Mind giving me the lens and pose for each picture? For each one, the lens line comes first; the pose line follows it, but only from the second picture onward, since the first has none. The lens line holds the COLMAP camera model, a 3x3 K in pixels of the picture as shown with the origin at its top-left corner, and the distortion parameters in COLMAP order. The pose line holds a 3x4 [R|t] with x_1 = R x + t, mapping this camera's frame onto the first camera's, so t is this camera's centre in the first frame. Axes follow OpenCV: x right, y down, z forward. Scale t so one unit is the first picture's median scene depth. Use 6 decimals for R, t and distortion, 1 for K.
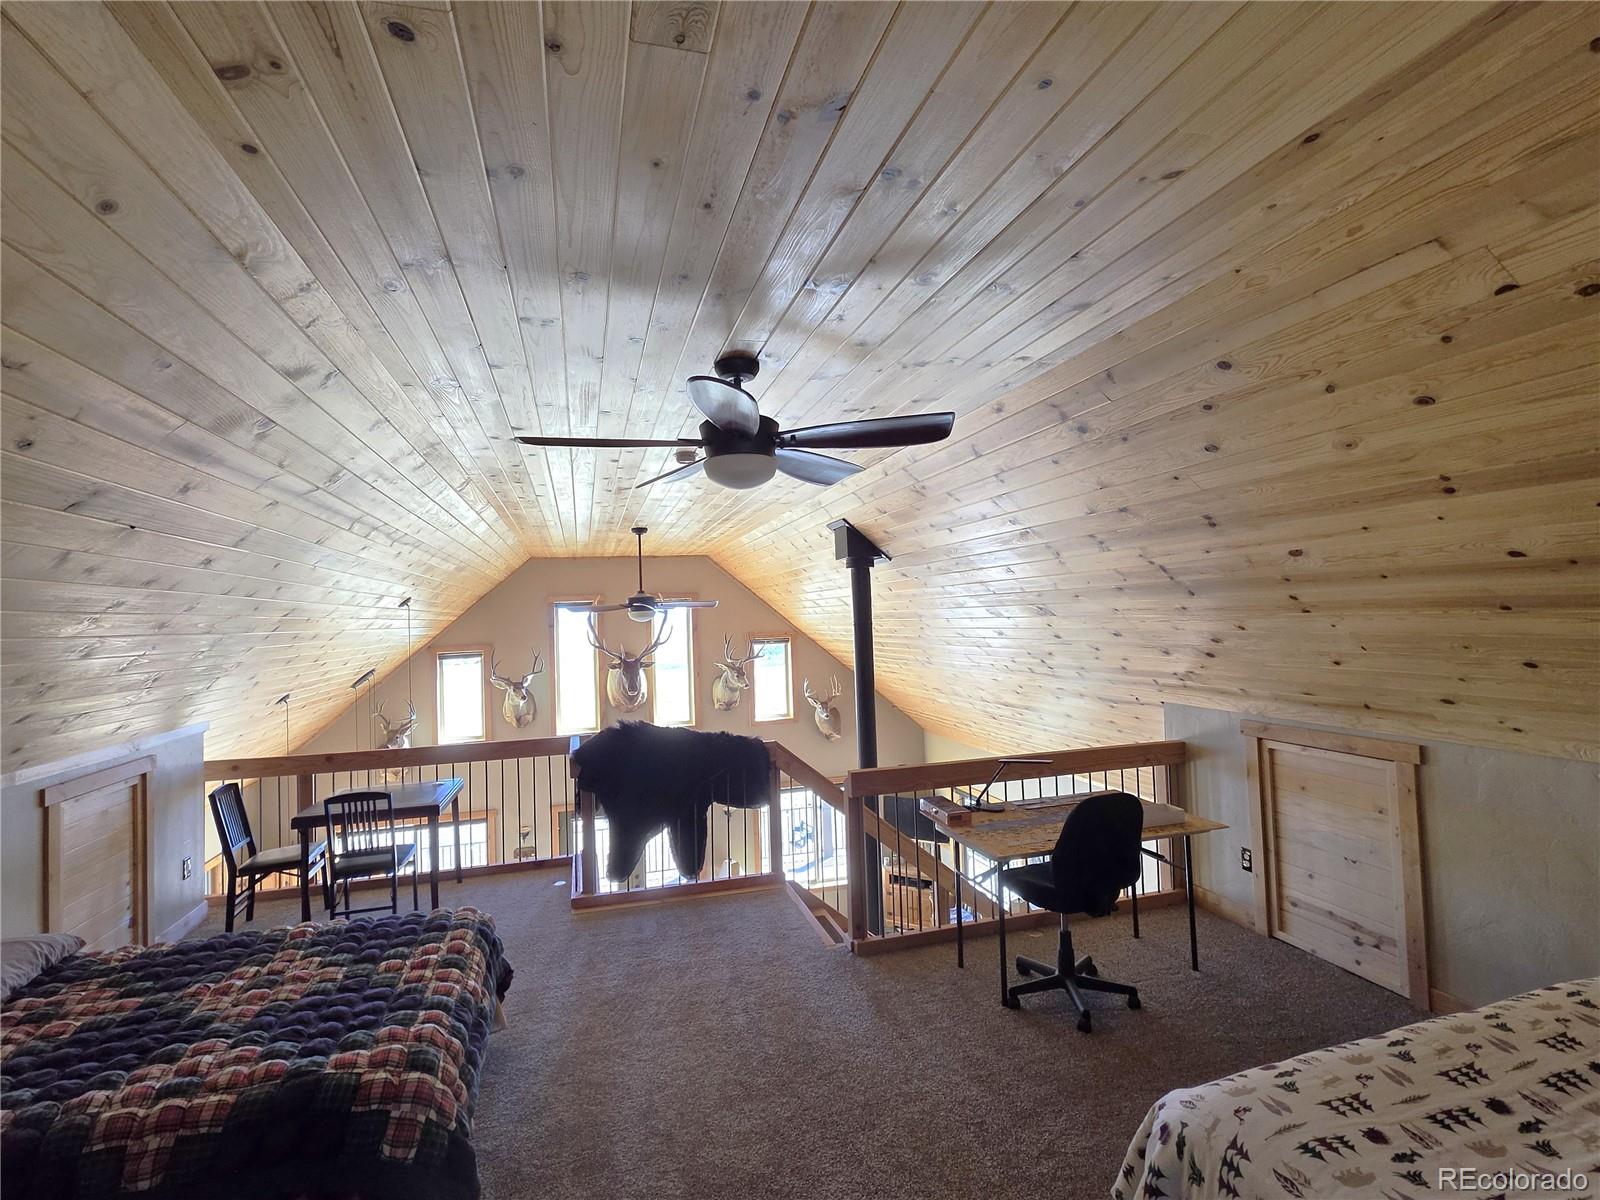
lens RADIAL K [[765.7, 0, 794.3], [0, 765.7, 590.5], [0, 0, 1]] dist [-0.001694, 0.002097]
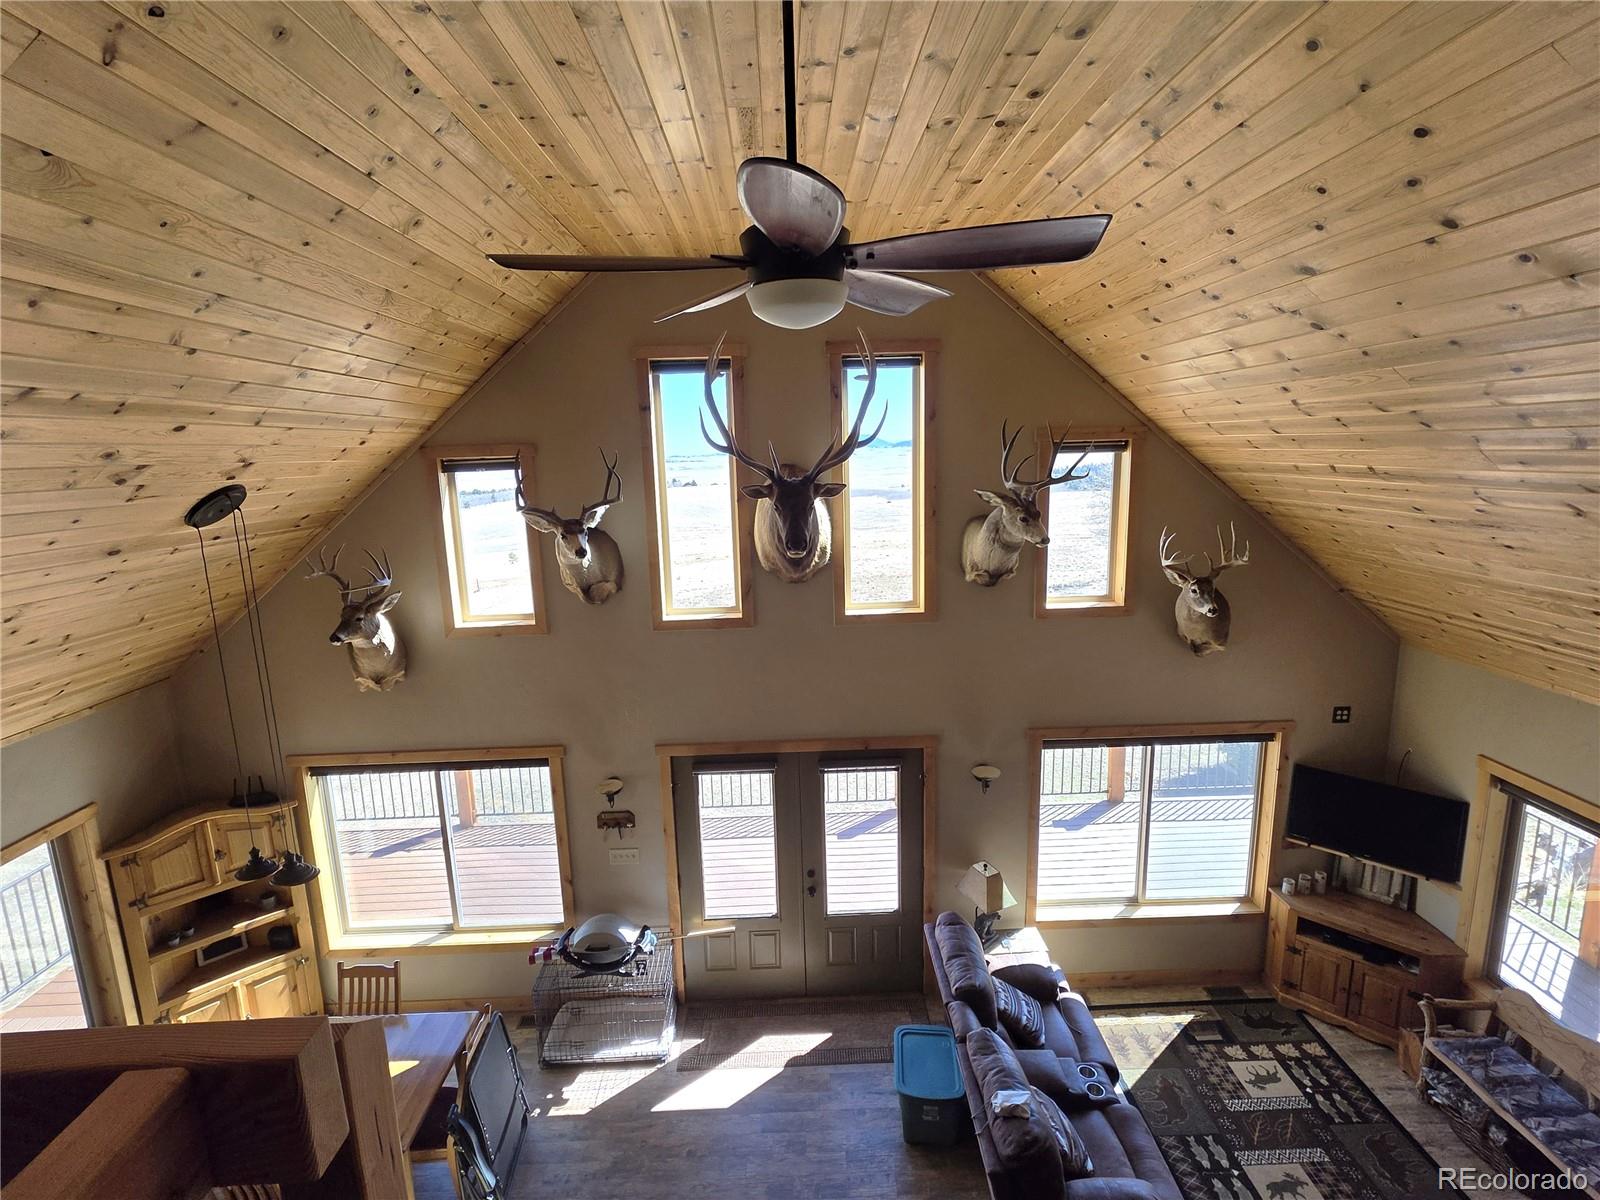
lens RADIAL K [[765.7, 0, 794.3], [0, 765.7, 590.5], [0, 0, 1]] dist [-0.001694, 0.002097]
pose [[0.968676, 0.053273, -0.242545, -0.094093], [0.001657, 0.975310, 0.220835, 0.051799], [0.248321, -0.214320, 0.944671, 0.521677]]
